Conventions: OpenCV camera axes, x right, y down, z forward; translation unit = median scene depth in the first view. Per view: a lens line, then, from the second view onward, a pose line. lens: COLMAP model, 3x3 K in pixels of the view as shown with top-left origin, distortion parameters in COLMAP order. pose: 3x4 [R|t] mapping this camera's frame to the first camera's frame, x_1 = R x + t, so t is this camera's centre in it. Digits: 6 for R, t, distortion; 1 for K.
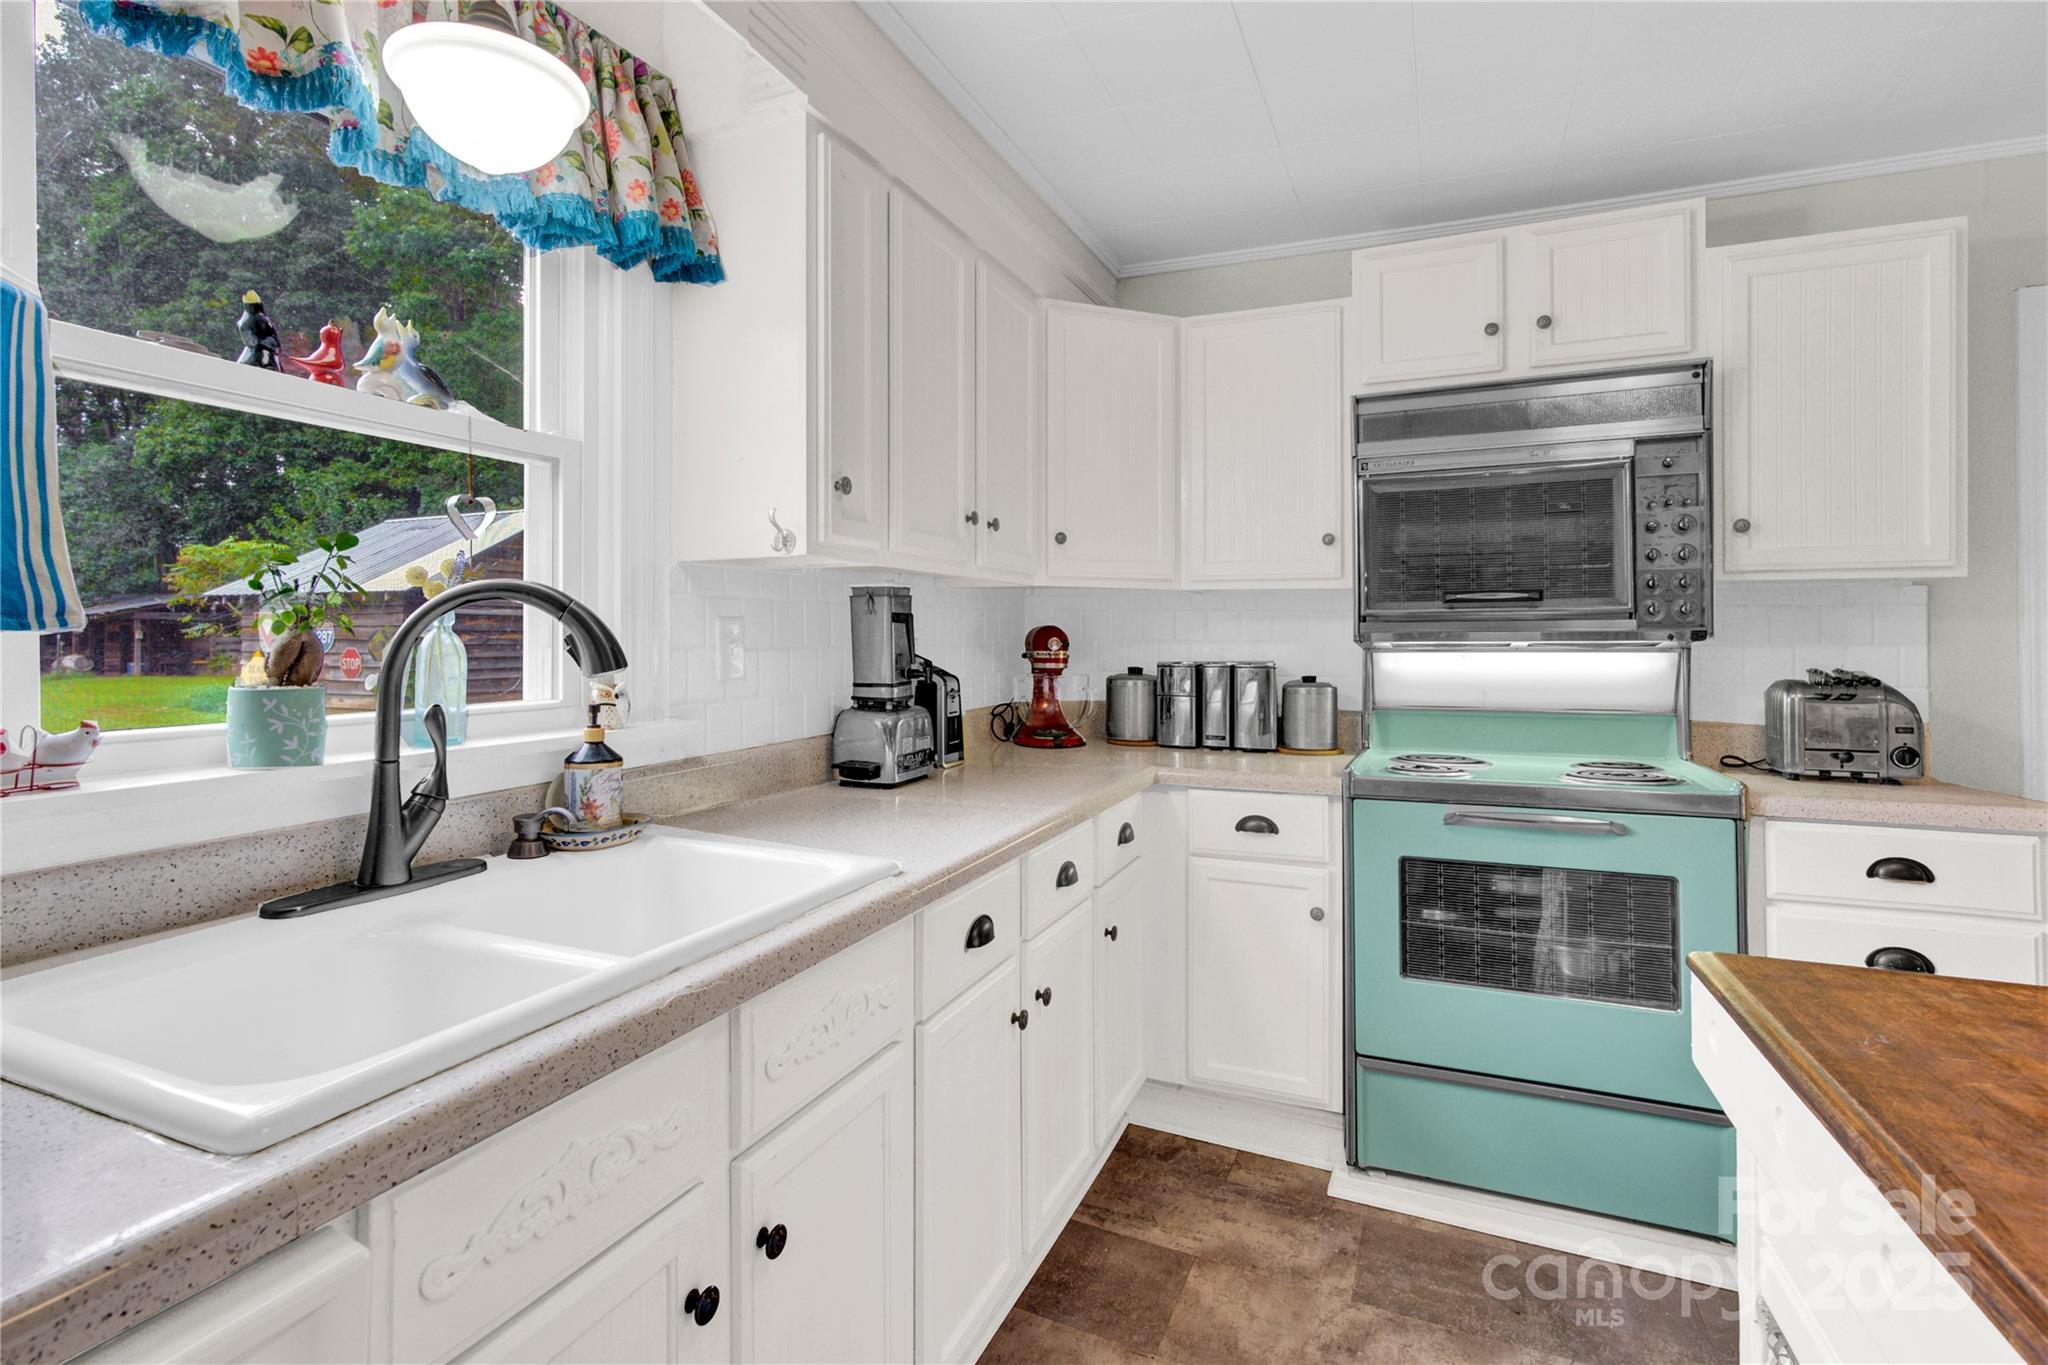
lens RADIAL K [[964.3, 0, 1004.3], [0, 964.3, 639.5], [0, 0, 1]] dist [-0.003153, 0.002116]
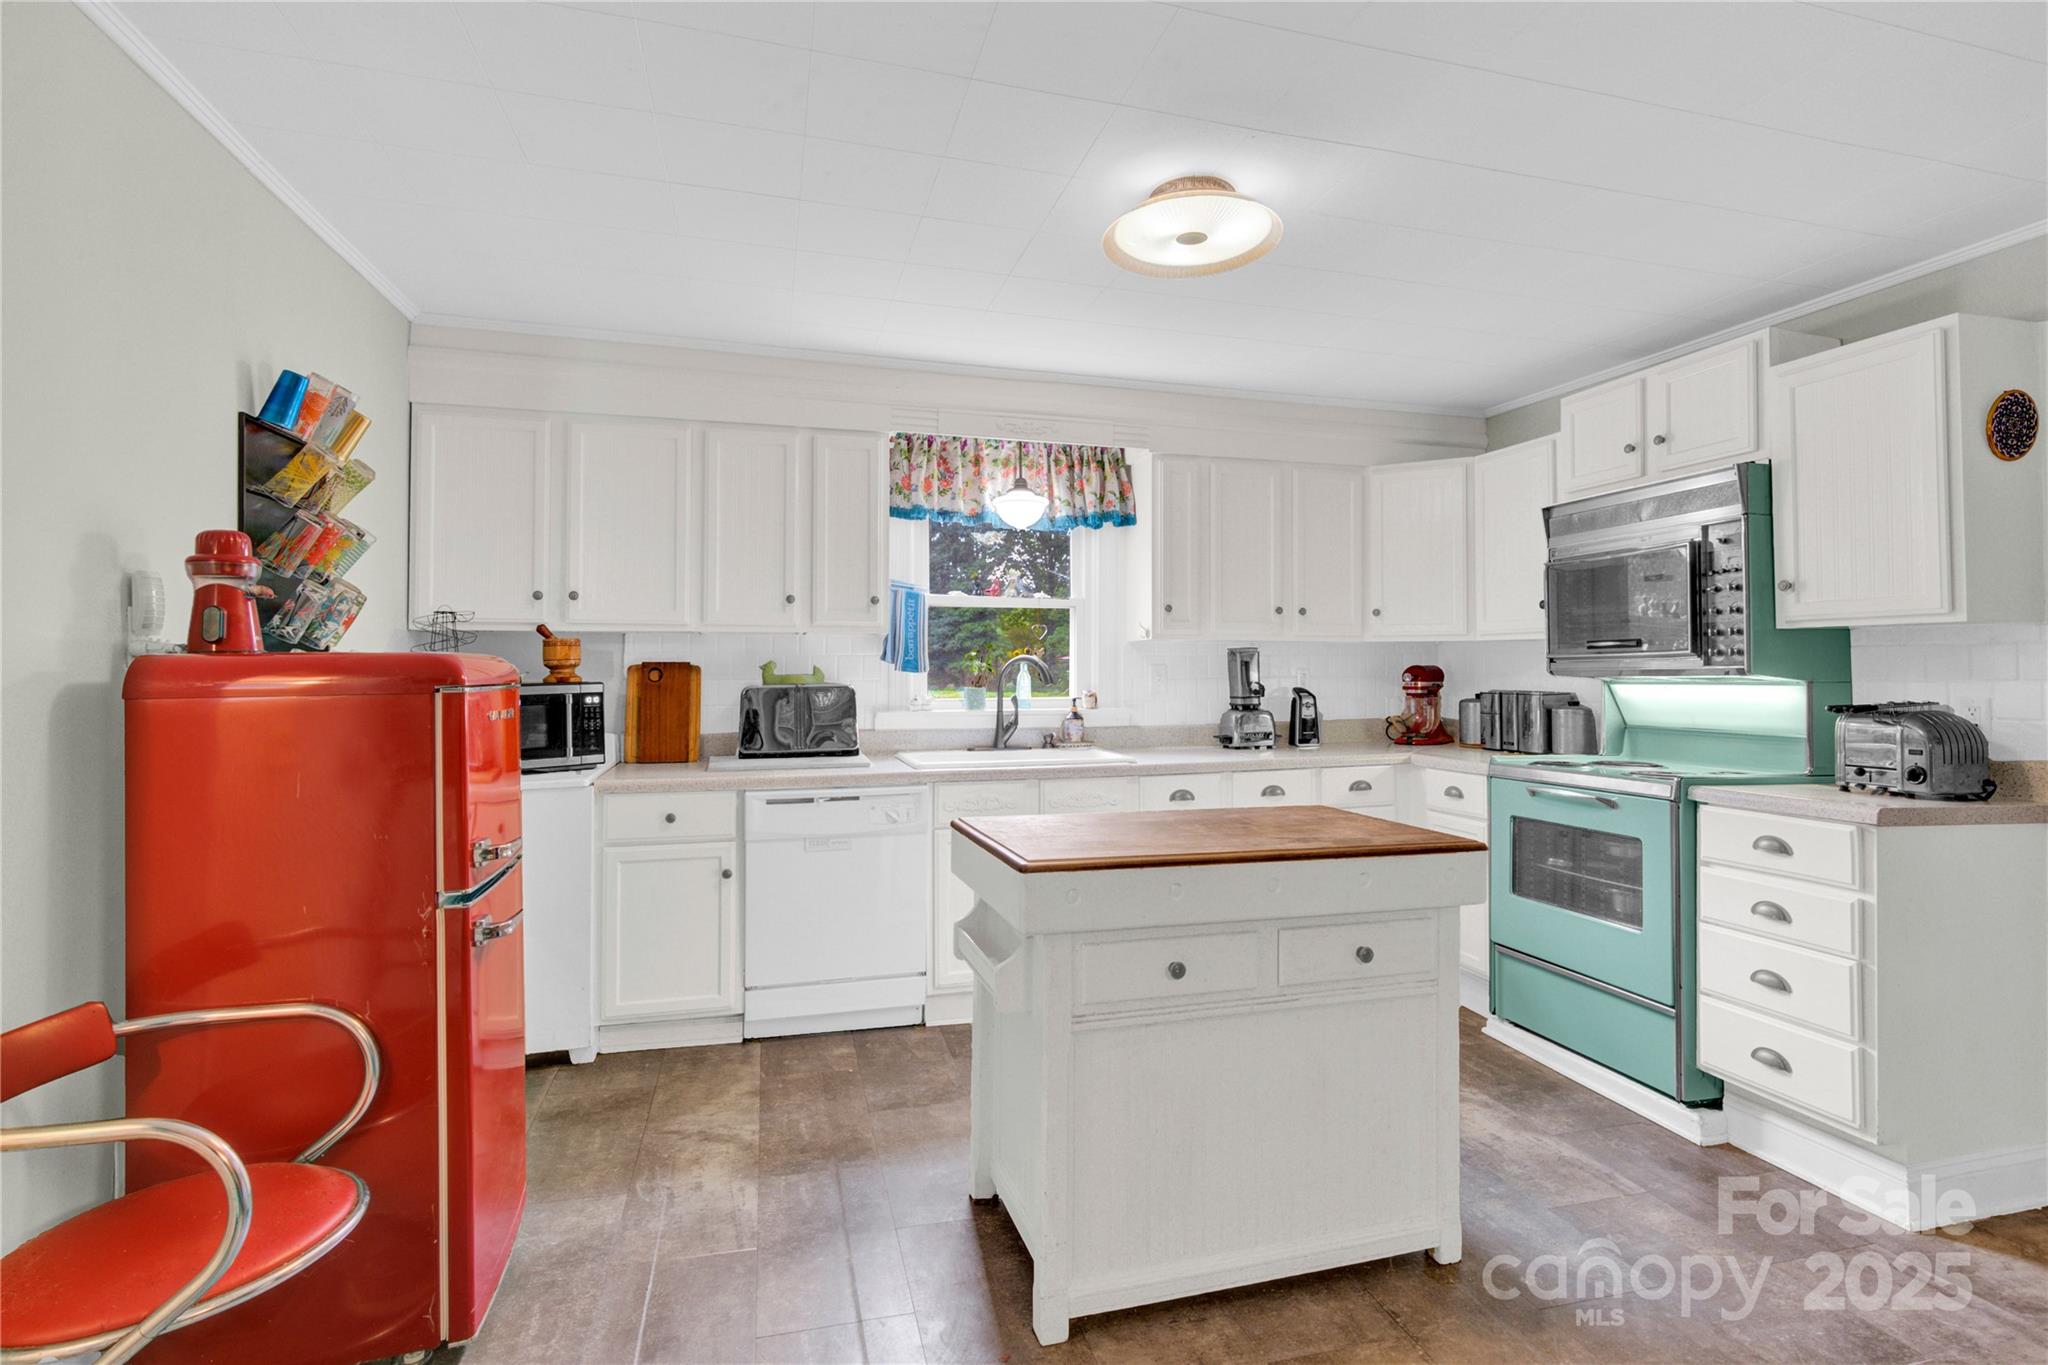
lens RADIAL K [[964.3, 0, 1015.0], [0, 964.3, 634.9], [0, 0, 1]] dist [-0.003153, 0.002116]
pose [[0.613170, -0.031763, -0.789312, 1.144282], [0.001464, 0.999235, -0.039073, -0.005011], [0.789950, 0.022802, 0.612748, -0.577386]]
